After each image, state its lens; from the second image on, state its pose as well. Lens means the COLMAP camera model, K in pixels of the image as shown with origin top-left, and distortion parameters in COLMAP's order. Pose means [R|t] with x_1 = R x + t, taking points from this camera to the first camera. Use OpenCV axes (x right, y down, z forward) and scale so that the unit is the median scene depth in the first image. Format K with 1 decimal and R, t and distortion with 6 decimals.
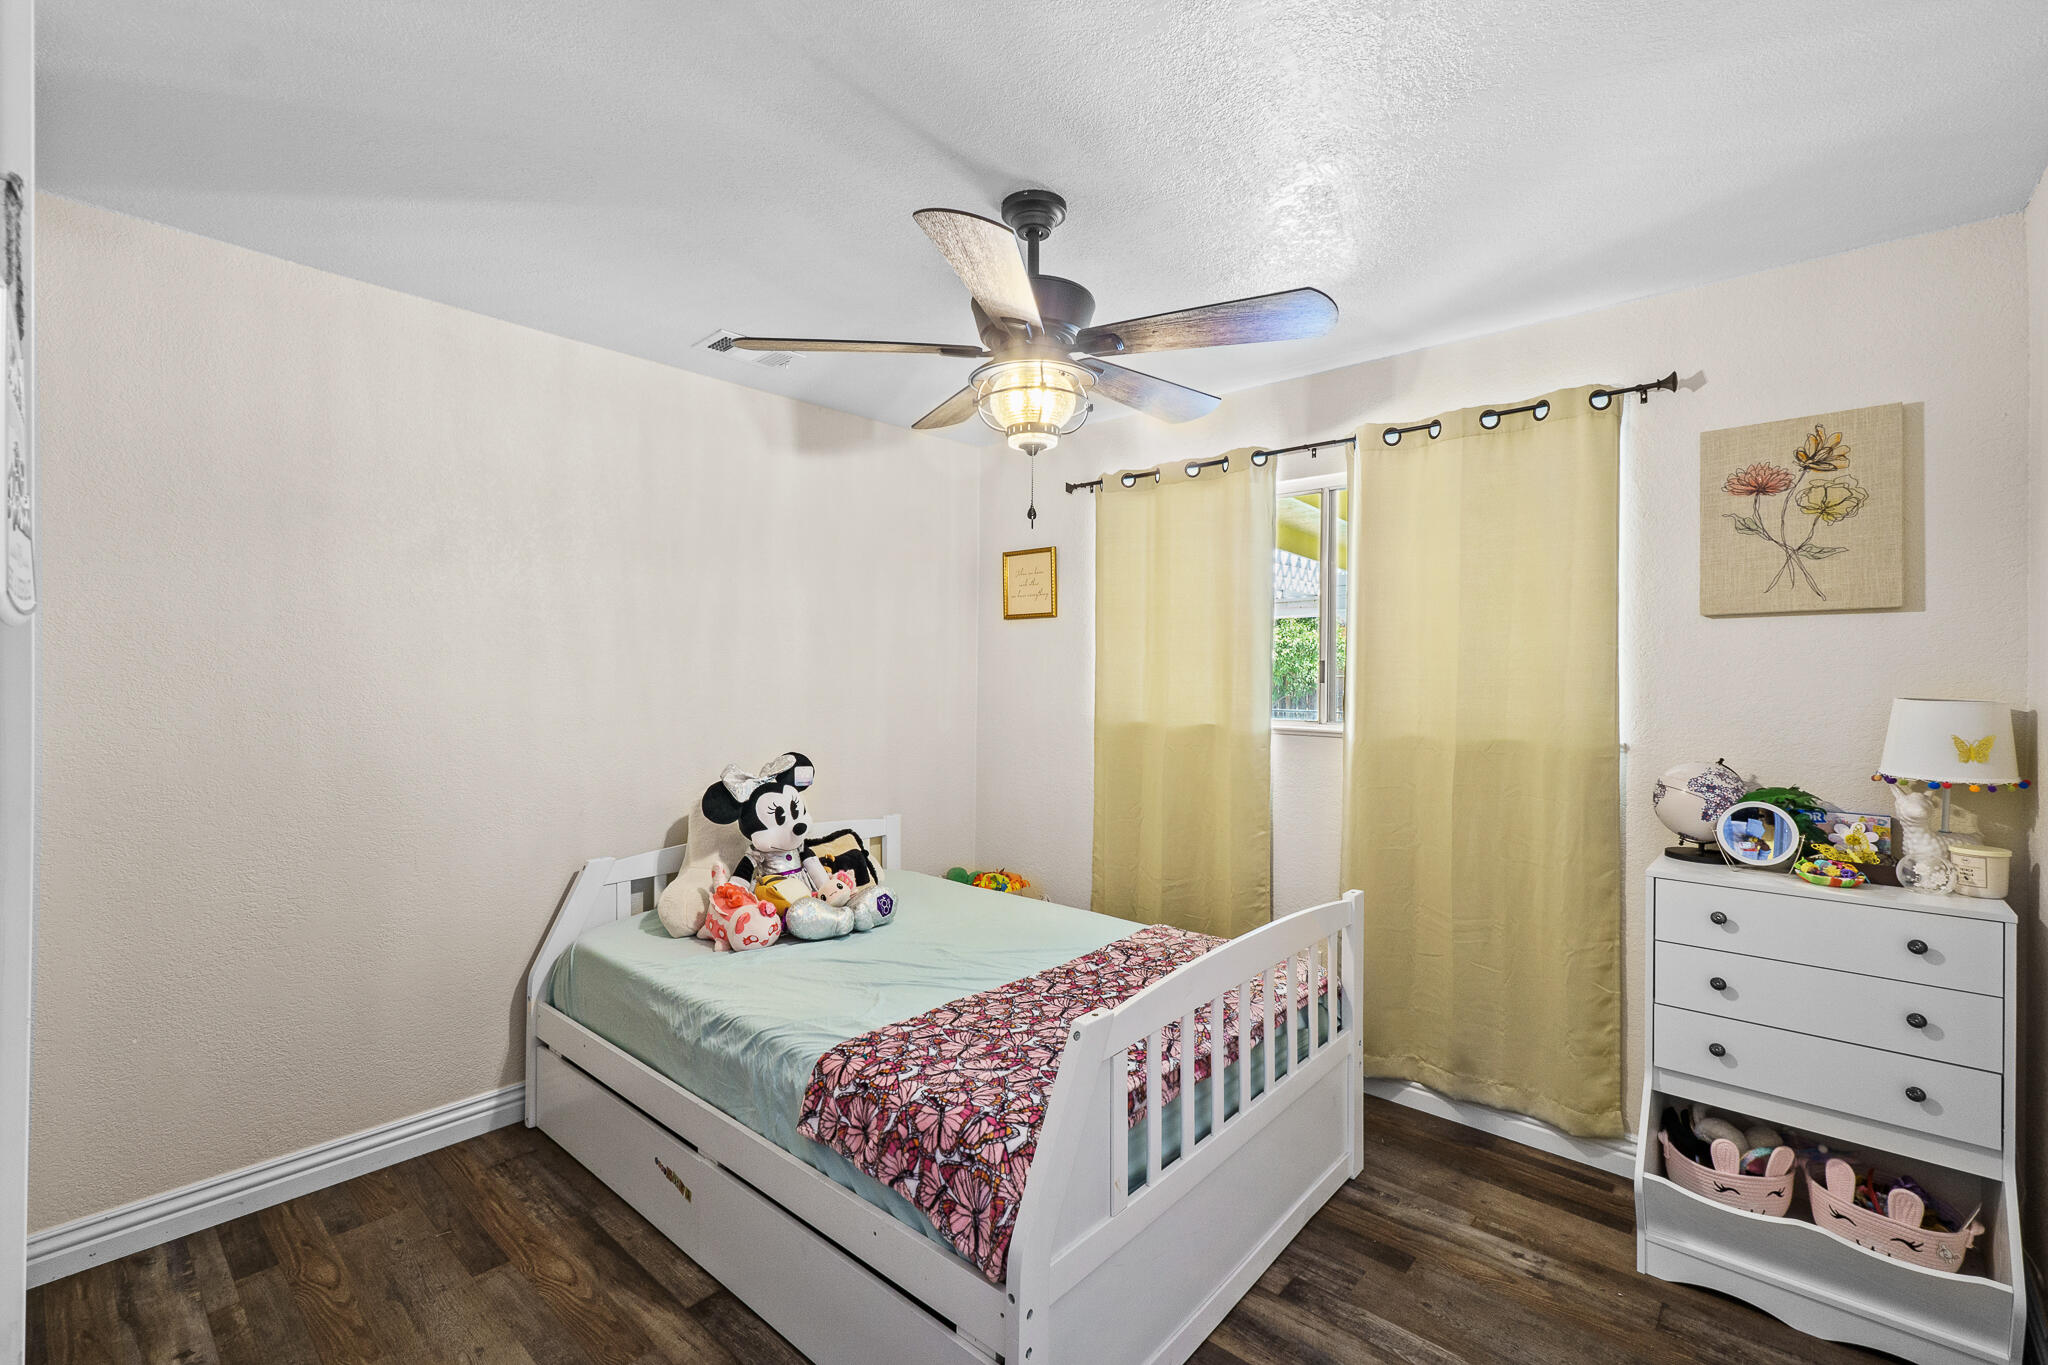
lens RADIAL K [[889.6, 0, 1028.7], [0, 889.6, 679.7], [0, 0, 1]] dist [0.012969, -0.001237]
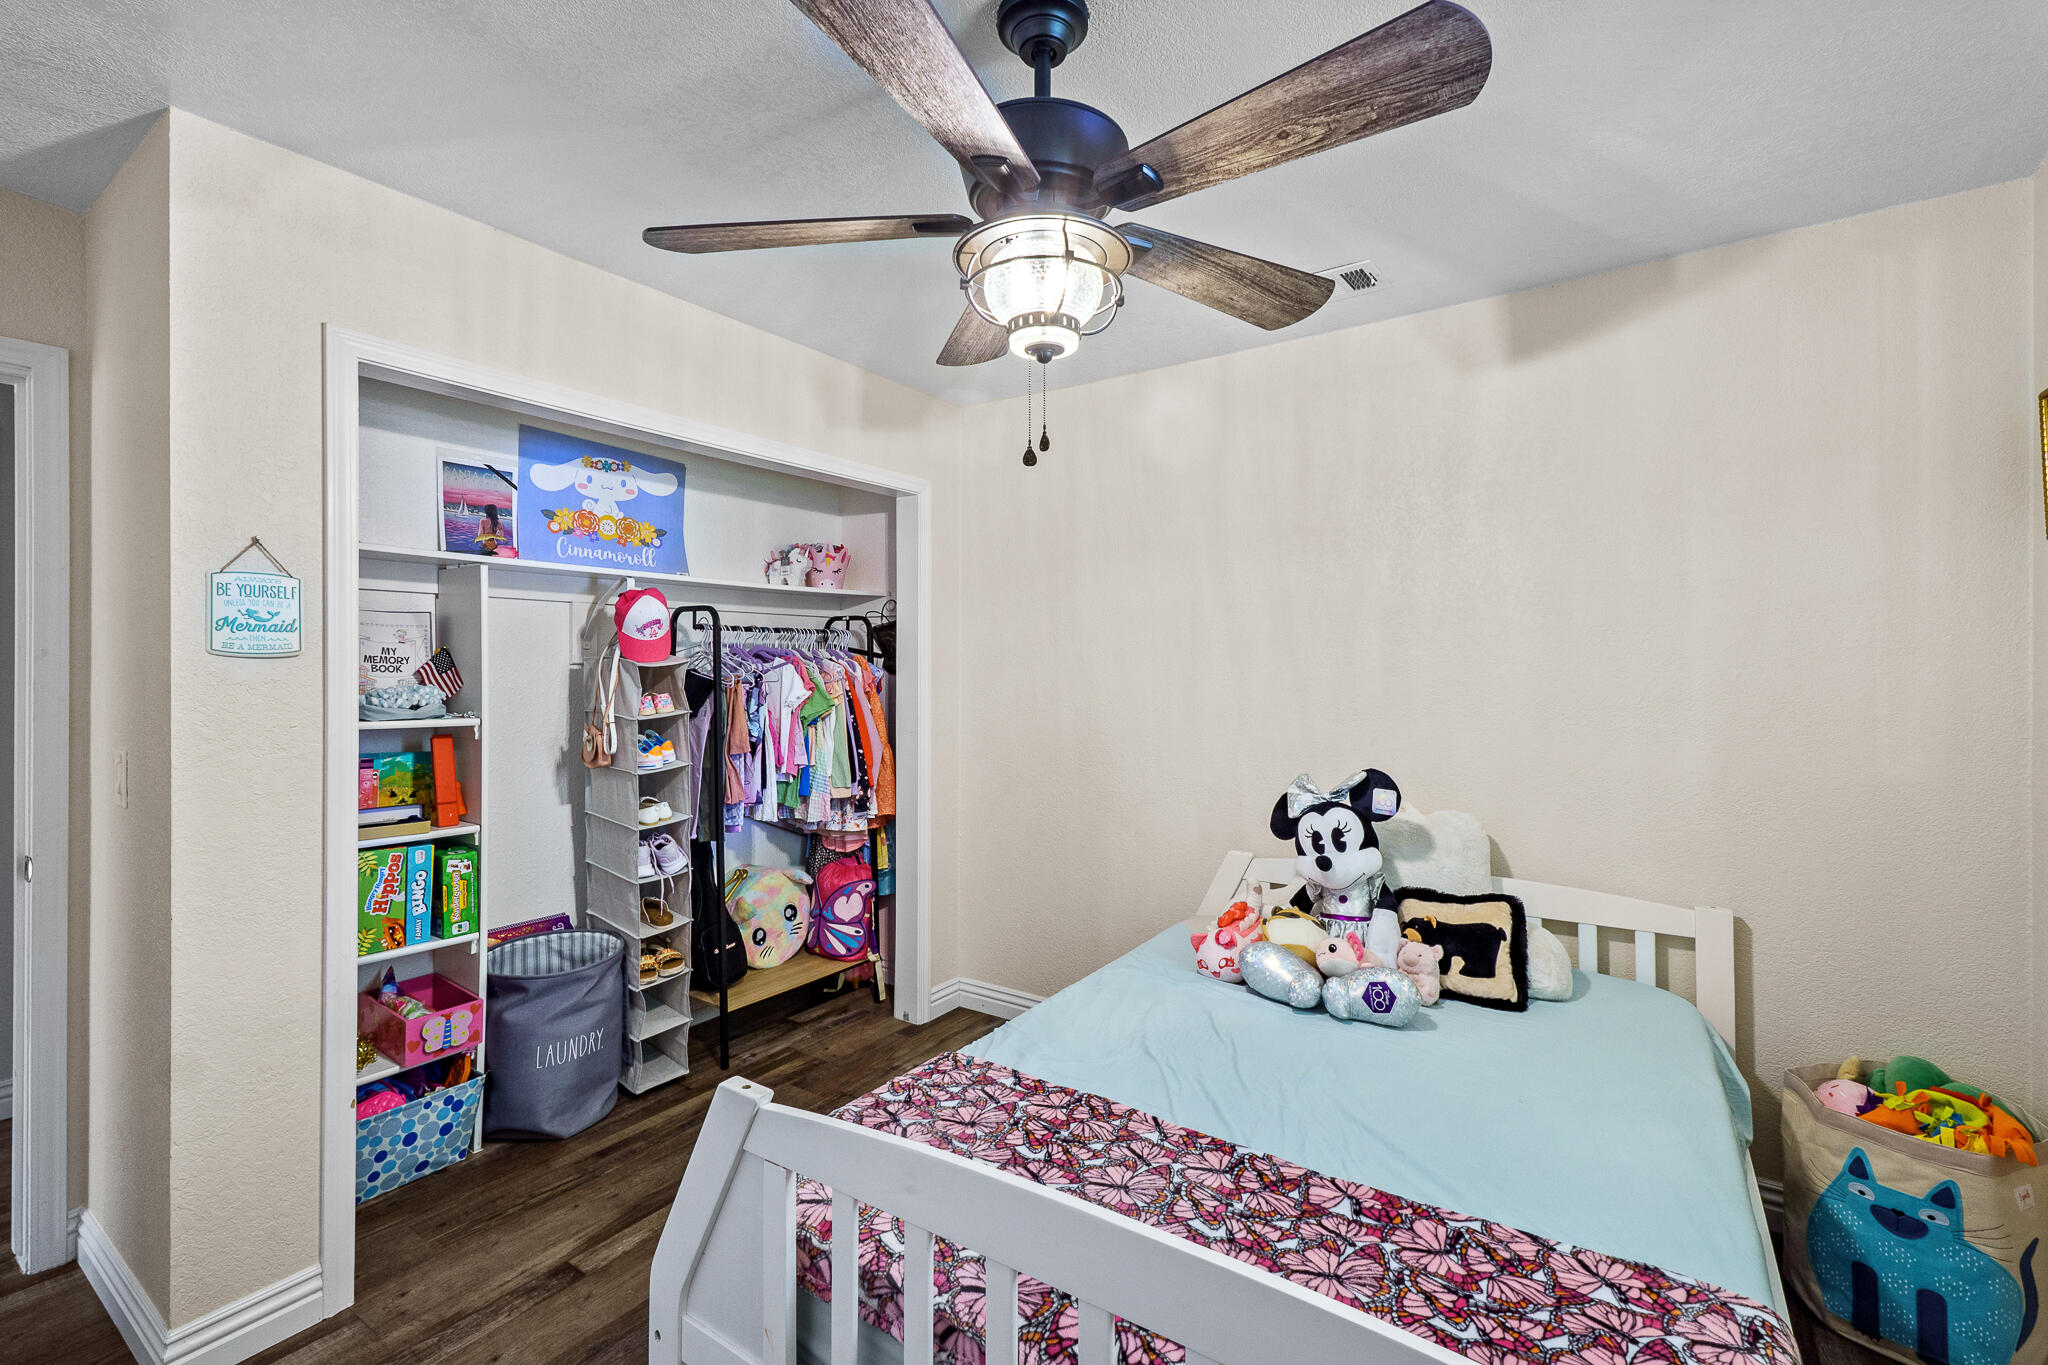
lens RADIAL K [[889.6, 0, 1025.4], [0, 889.6, 666.3], [0, 0, 1]] dist [0.012969, -0.001237]
pose [[0.128246, -0.005143, -0.991729, 0.613155], [-0.005004, 0.999970, -0.005833, -0.004149], [0.991730, 0.005711, 0.128216, 0.764903]]
